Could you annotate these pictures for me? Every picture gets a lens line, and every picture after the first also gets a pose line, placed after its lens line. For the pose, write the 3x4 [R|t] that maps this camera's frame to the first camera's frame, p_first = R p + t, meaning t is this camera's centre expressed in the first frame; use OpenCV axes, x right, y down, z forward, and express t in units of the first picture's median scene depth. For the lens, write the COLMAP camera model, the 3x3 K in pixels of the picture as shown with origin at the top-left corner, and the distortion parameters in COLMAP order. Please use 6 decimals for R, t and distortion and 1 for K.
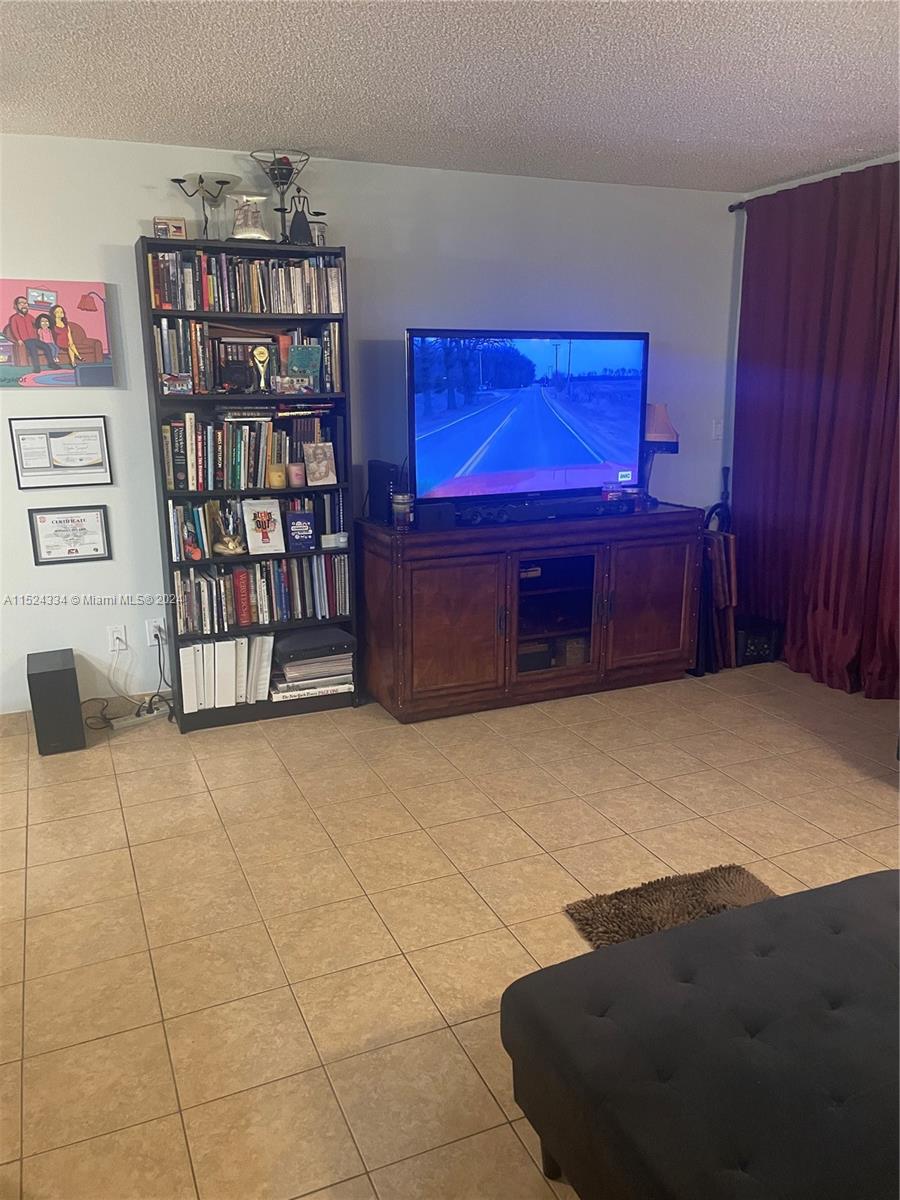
lens RADIAL K [[910.7, 0, 446.2], [0, 910.7, 601.9], [0, 0, 1]] dist [0.075039, -0.045678]
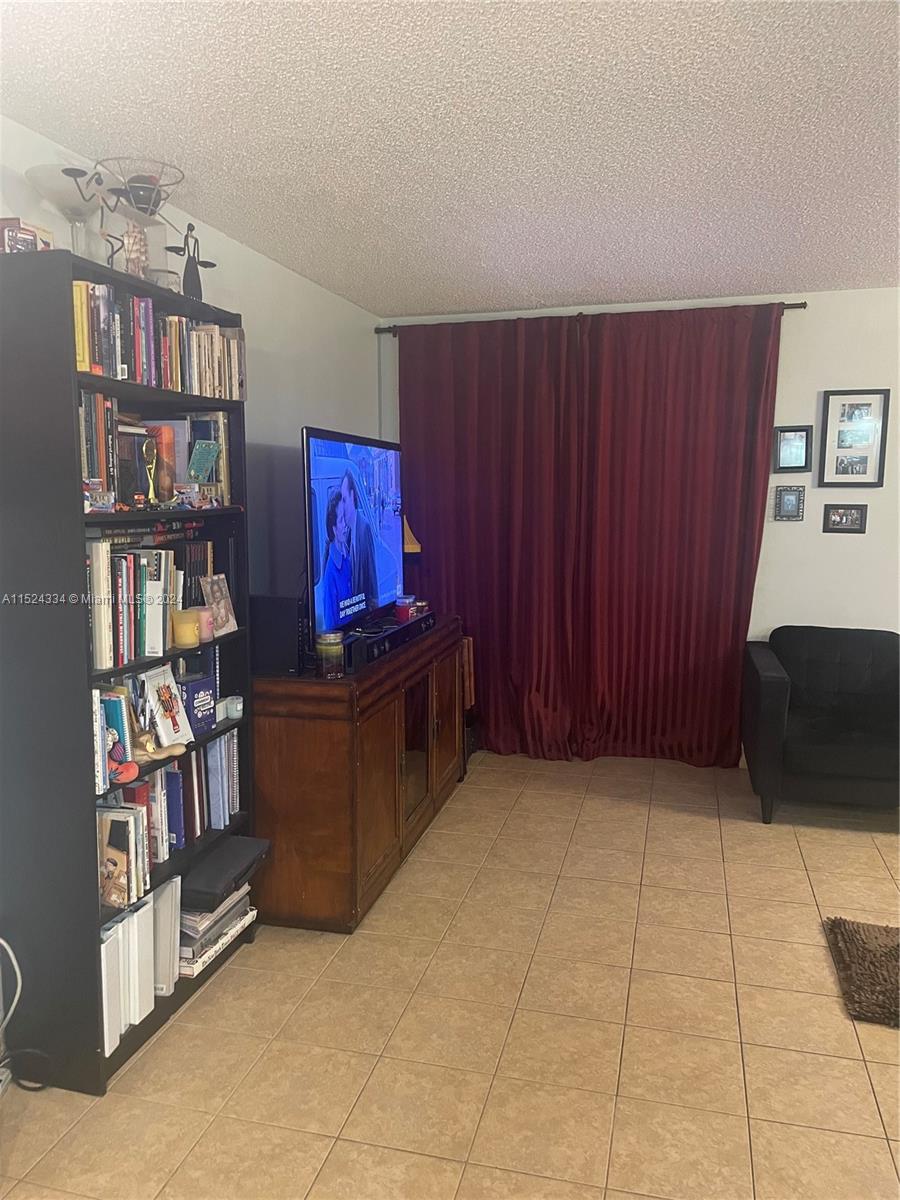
lens RADIAL K [[910.7, 0, 448.4], [0, 910.7, 594.2], [0, 0, 1]] dist [0.075039, -0.045678]
pose [[0.612856, -0.087453, 0.785341, -0.583257], [0.182237, 0.982708, -0.032781, -0.104520], [-0.768894, 0.163208, 0.618195, 0.430364]]
